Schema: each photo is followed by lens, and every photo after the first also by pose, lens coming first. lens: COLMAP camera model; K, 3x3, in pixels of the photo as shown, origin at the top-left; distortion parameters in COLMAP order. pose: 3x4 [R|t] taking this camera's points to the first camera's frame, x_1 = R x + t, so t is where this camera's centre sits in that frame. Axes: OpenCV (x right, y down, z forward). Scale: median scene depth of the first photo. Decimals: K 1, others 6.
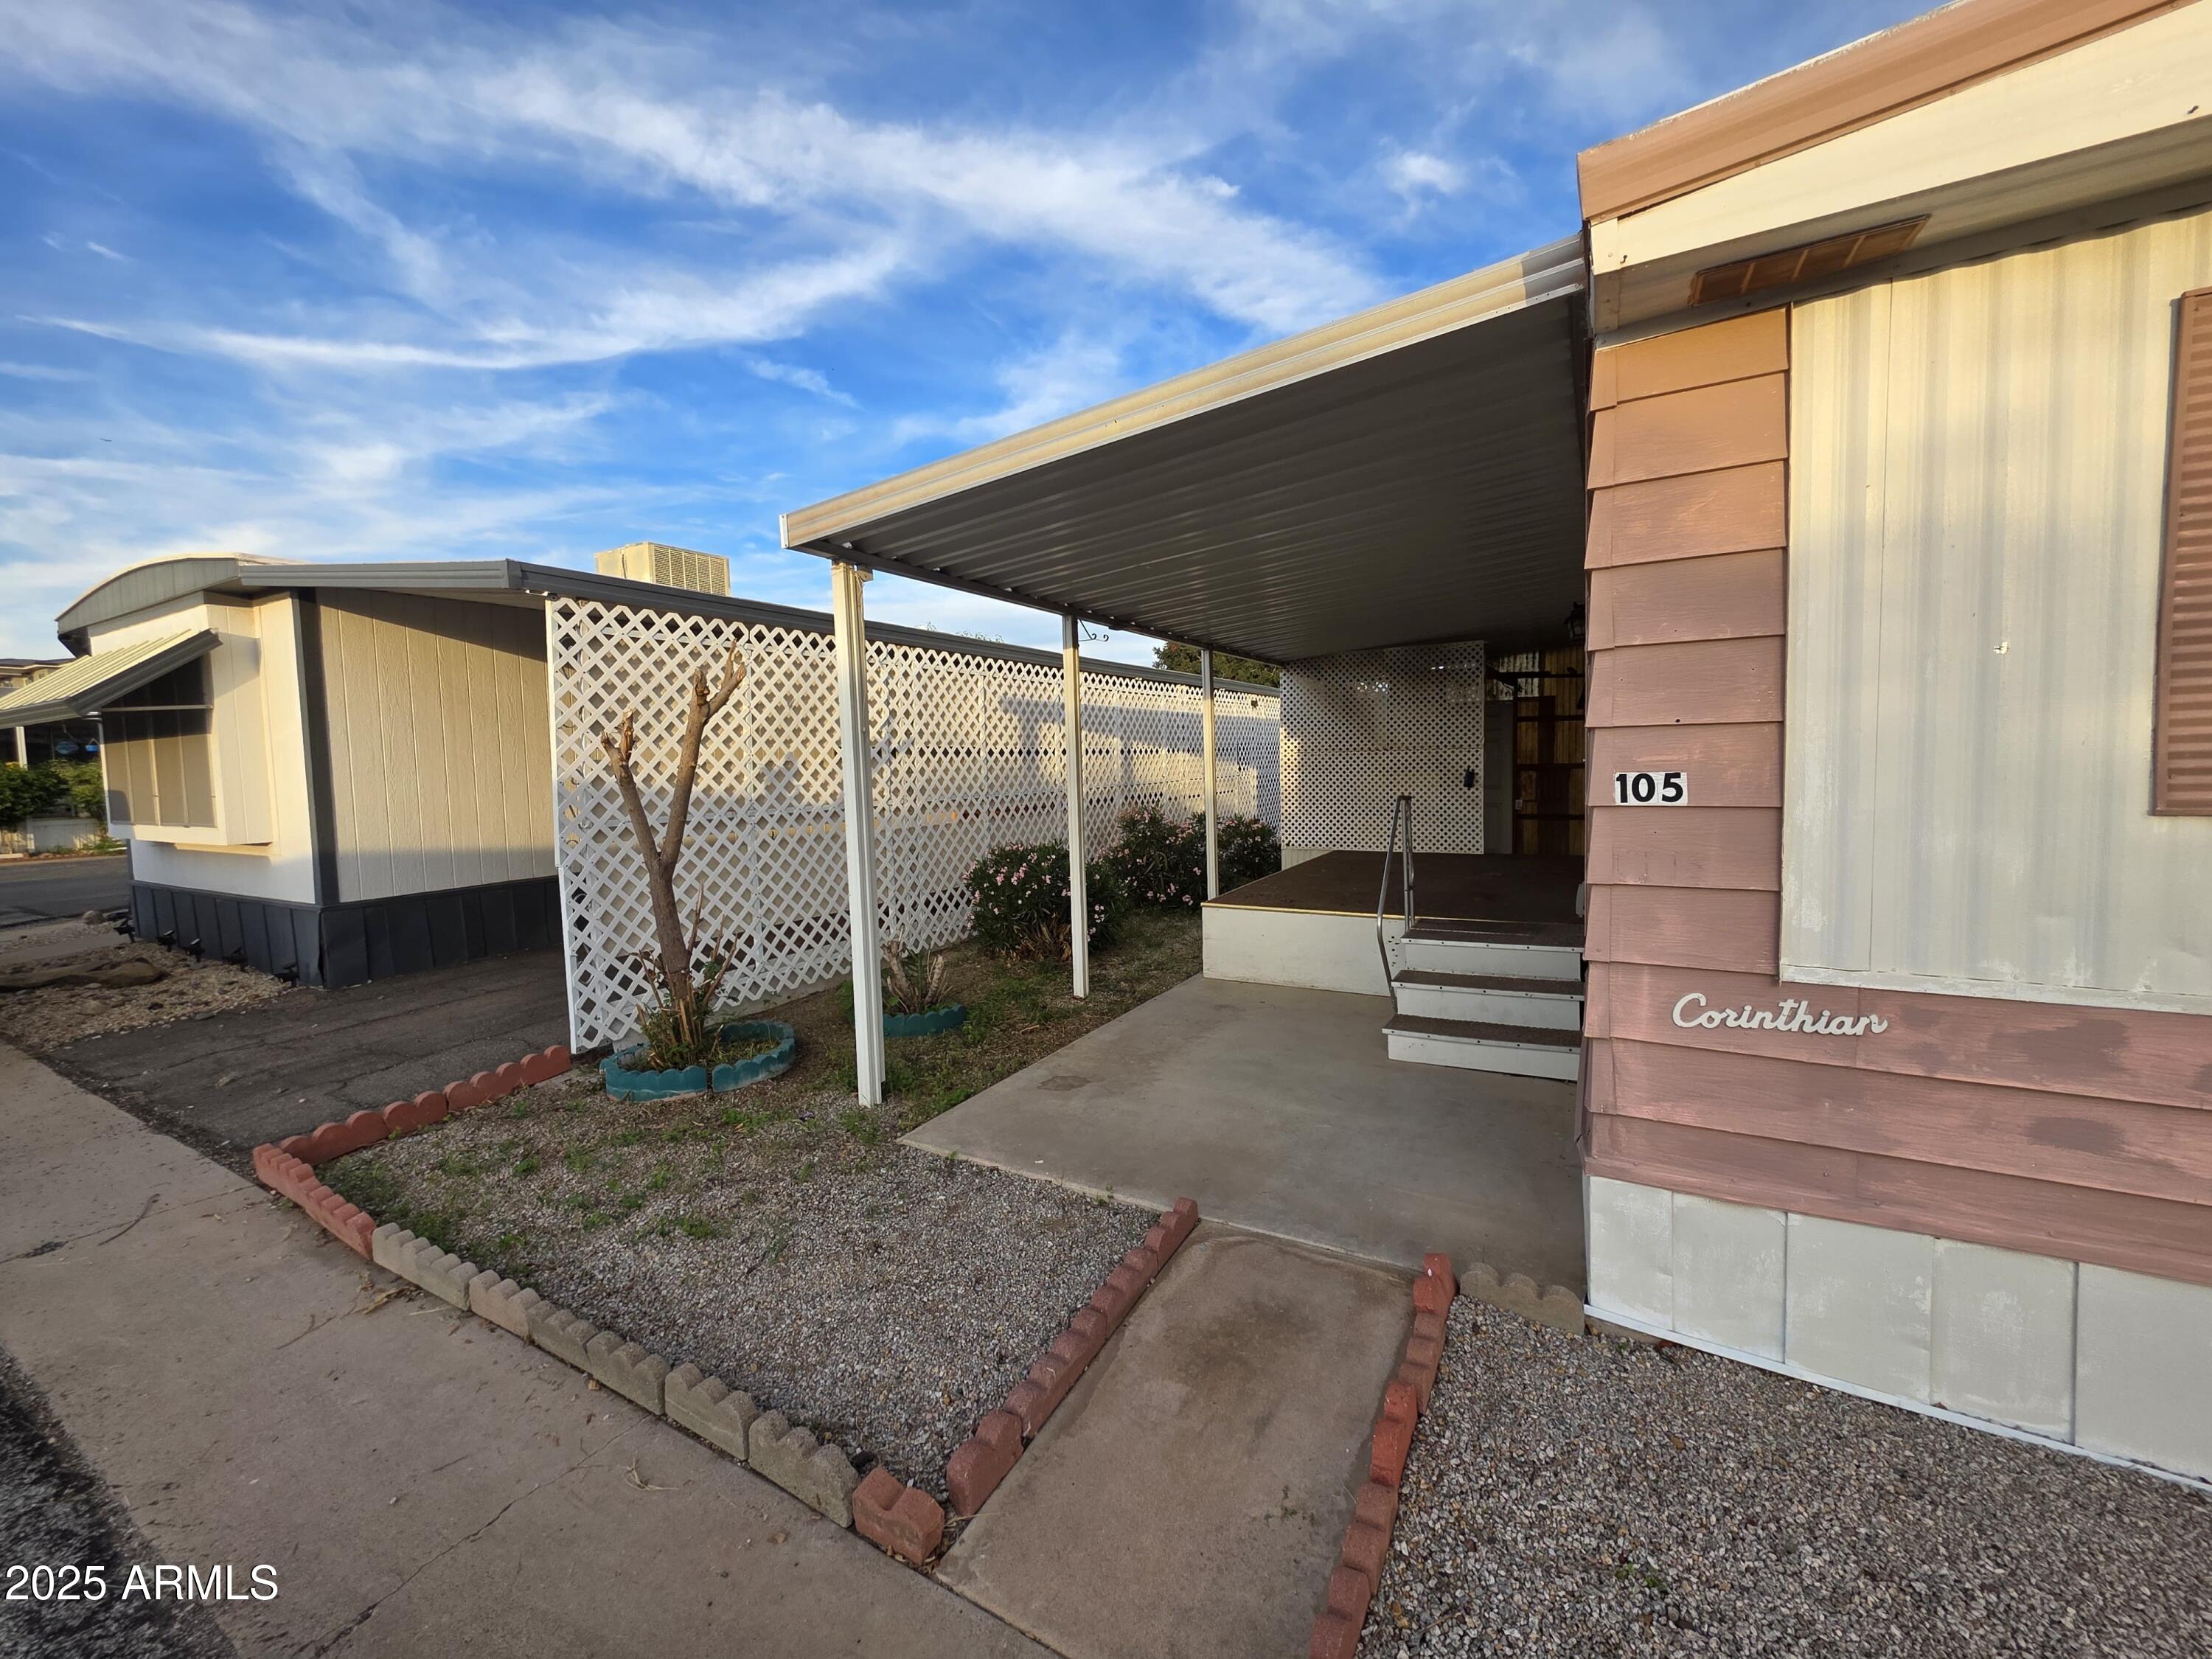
lens RADIAL K [[884.1, 0, 1110.8], [0, 884.1, 819.1], [0, 0, 1]] dist [-0.000667, -0.000377]
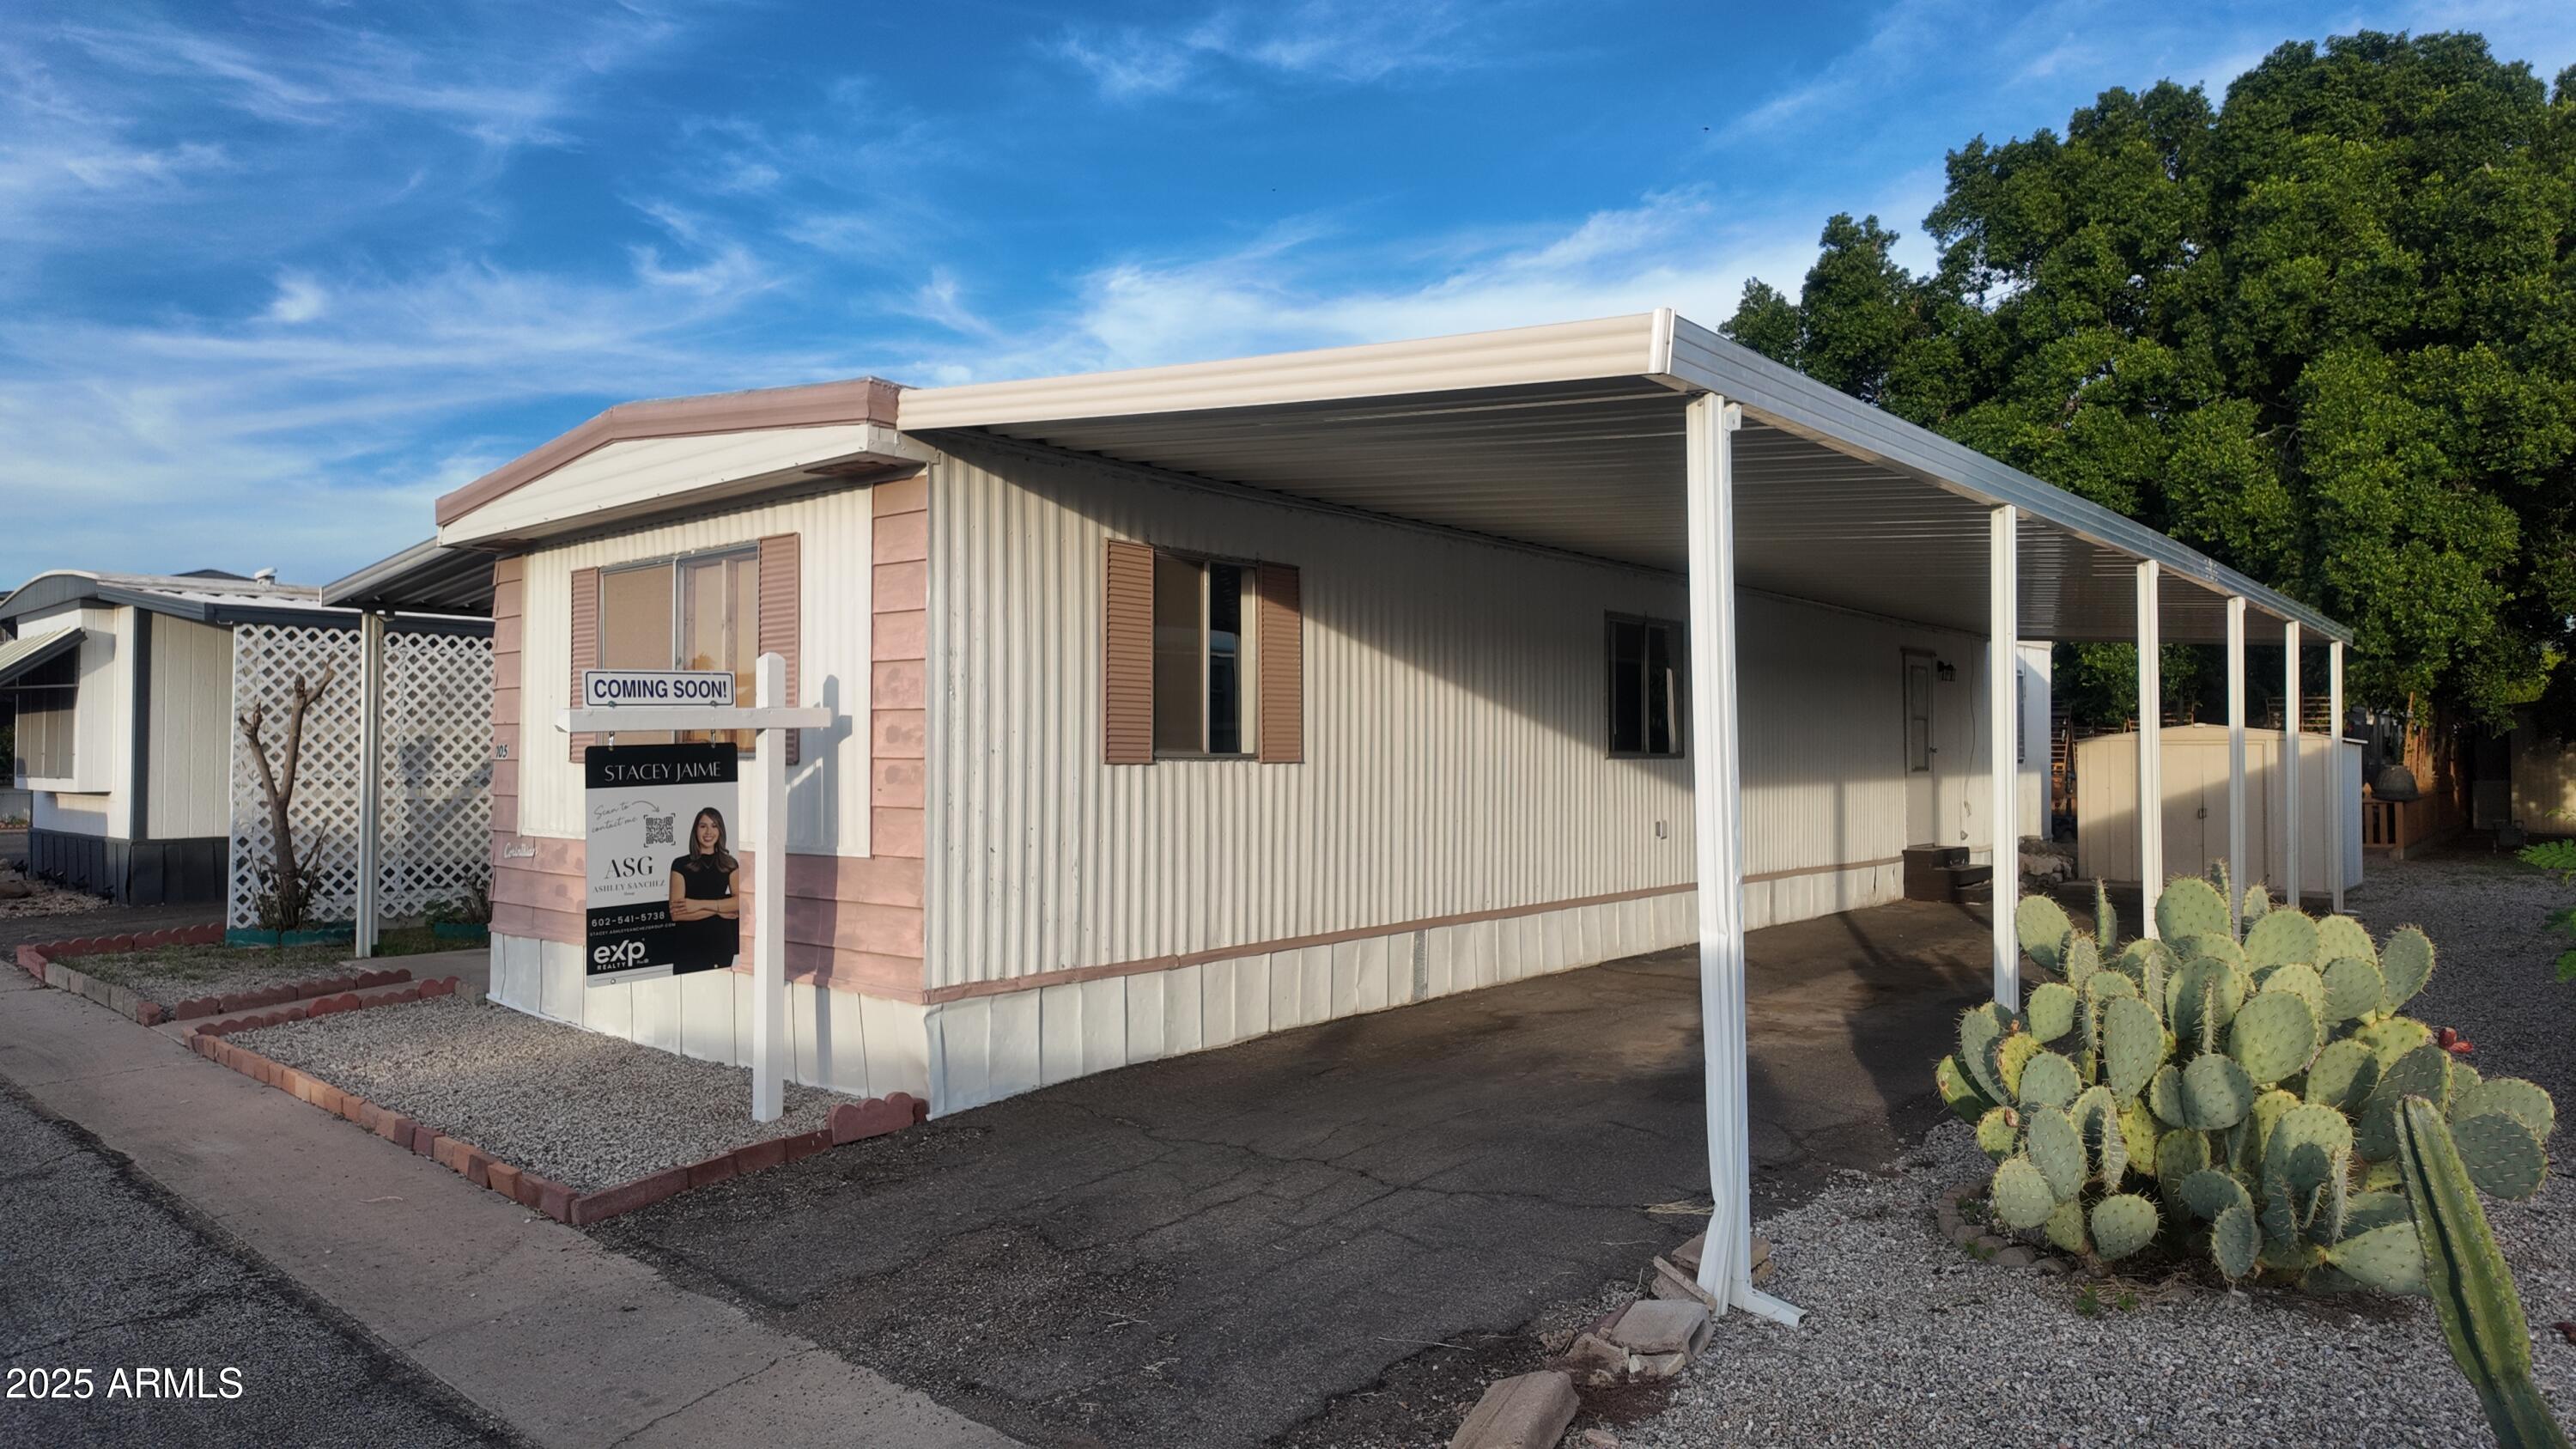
lens RADIAL K [[1527.3, 0, 1287.3], [0, 1527.3, 739.8], [0, 0, 1]] dist [0.003123, 0.001077]
pose [[0.980102, 0.021147, -0.197363, 1.256942], [-0.036551, 0.996533, -0.074734, 0.059135], [0.195099, 0.080461, 0.977478, -0.910876]]
